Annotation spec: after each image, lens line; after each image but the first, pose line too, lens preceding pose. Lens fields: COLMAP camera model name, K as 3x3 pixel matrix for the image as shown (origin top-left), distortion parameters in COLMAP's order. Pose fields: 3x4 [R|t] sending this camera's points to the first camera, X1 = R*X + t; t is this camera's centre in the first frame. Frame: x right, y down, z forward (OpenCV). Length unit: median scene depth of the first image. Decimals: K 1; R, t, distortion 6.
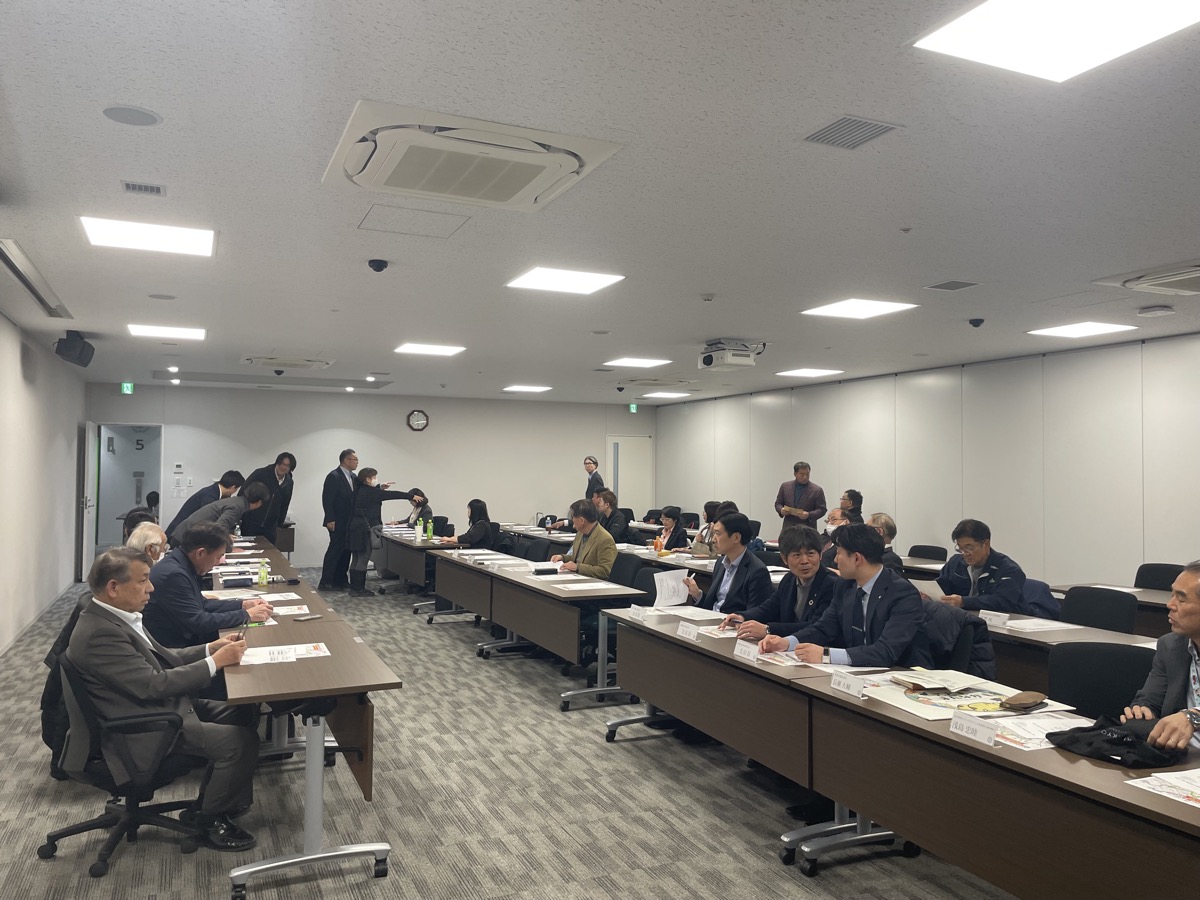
lens RADIAL K [[908.3, 0, 596.9], [0, 908.3, 449.7], [0, 0, 1]] dist [0.108958, -0.137329]
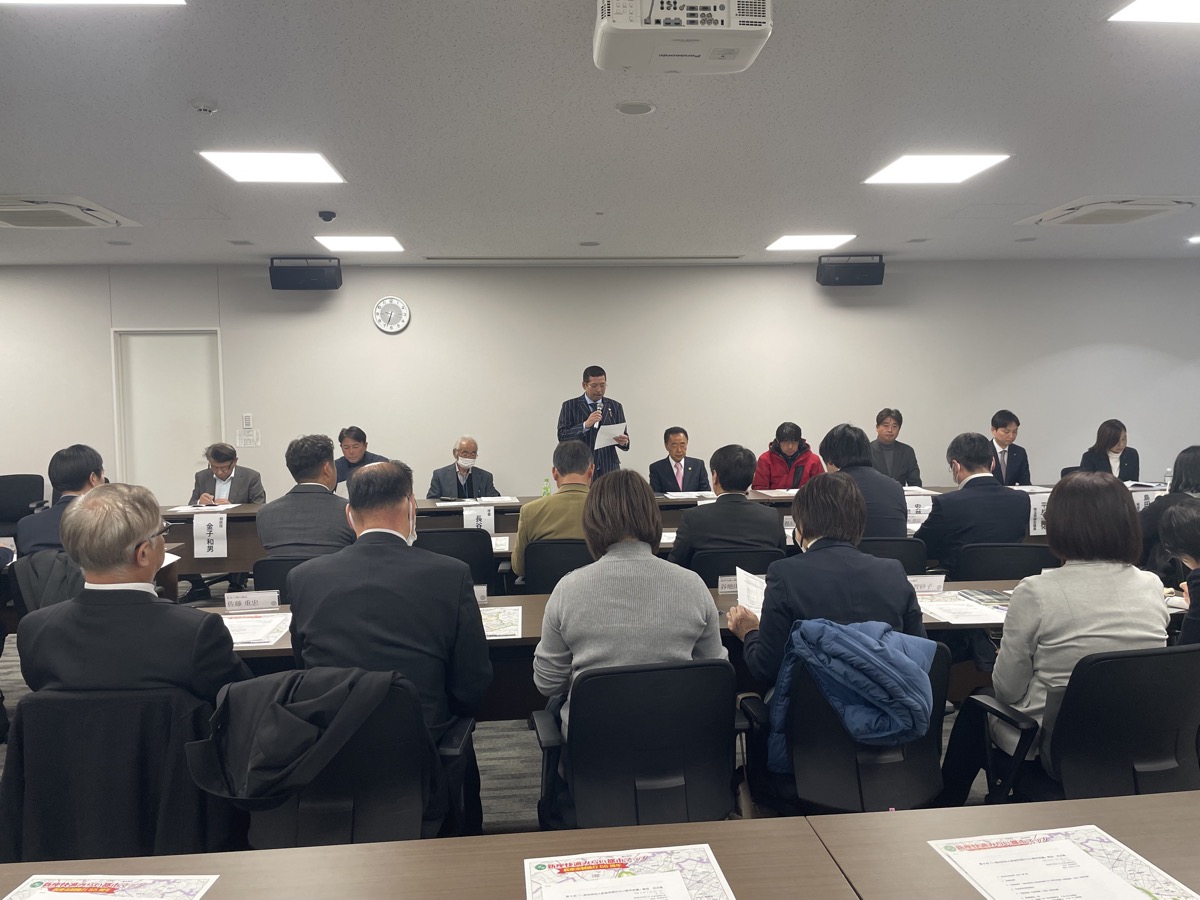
lens RADIAL K [[905.8, 0, 602.4], [0, 905.8, 449.3], [0, 0, 1]] dist [0.108933, -0.133080]
pose [[-0.332933, 0.048674, -0.941694, 0.707891], [0.036019, 0.998594, 0.038880, 0.055087], [0.942262, -0.020974, -0.334218, 1.616006]]
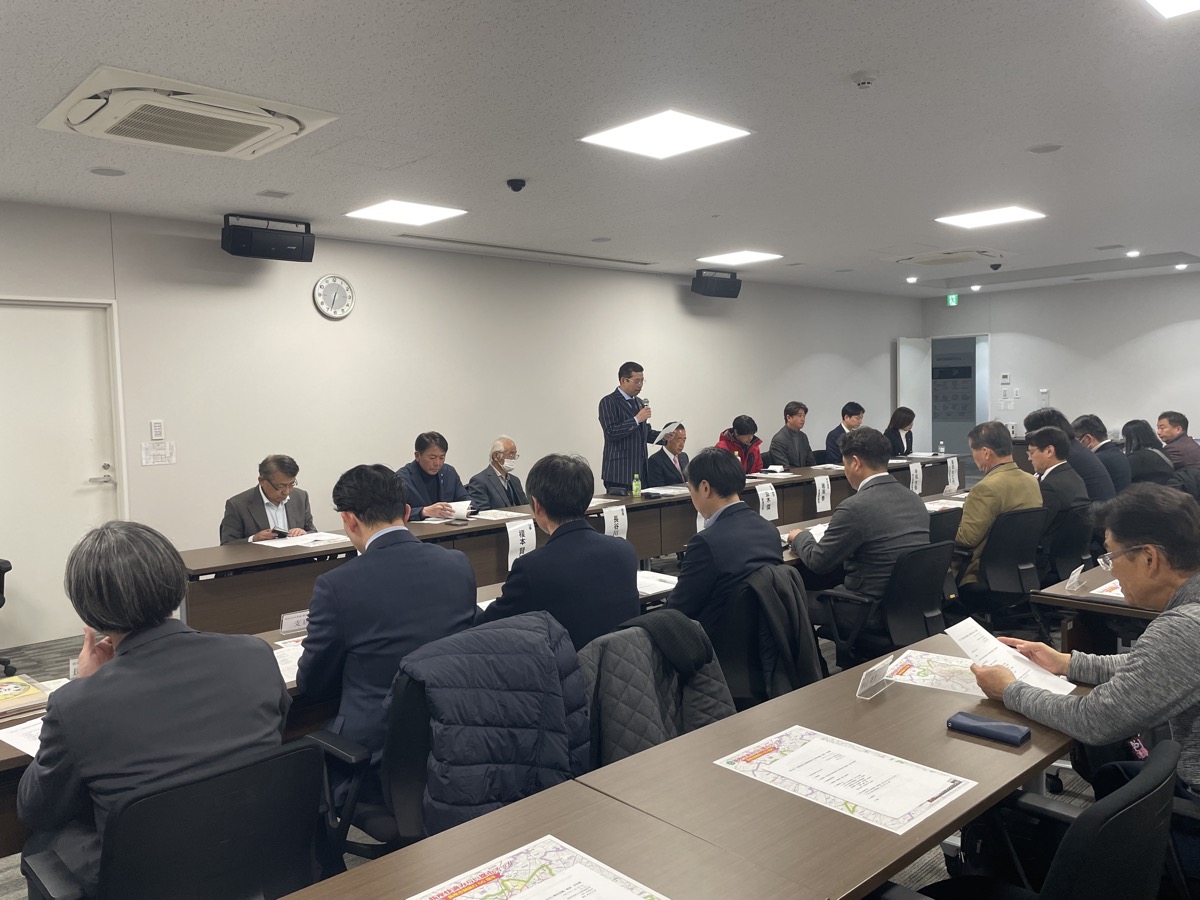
lens RADIAL K [[904.8, 0, 589.7], [0, 904.8, 448.4], [0, 0, 1]] dist [0.108436, -0.138397]
pose [[0.327507, 0.043886, -0.943829, 0.703292], [0.049375, 0.996761, 0.063481, 0.024237], [0.943558, -0.067392, 0.324279, 0.699752]]
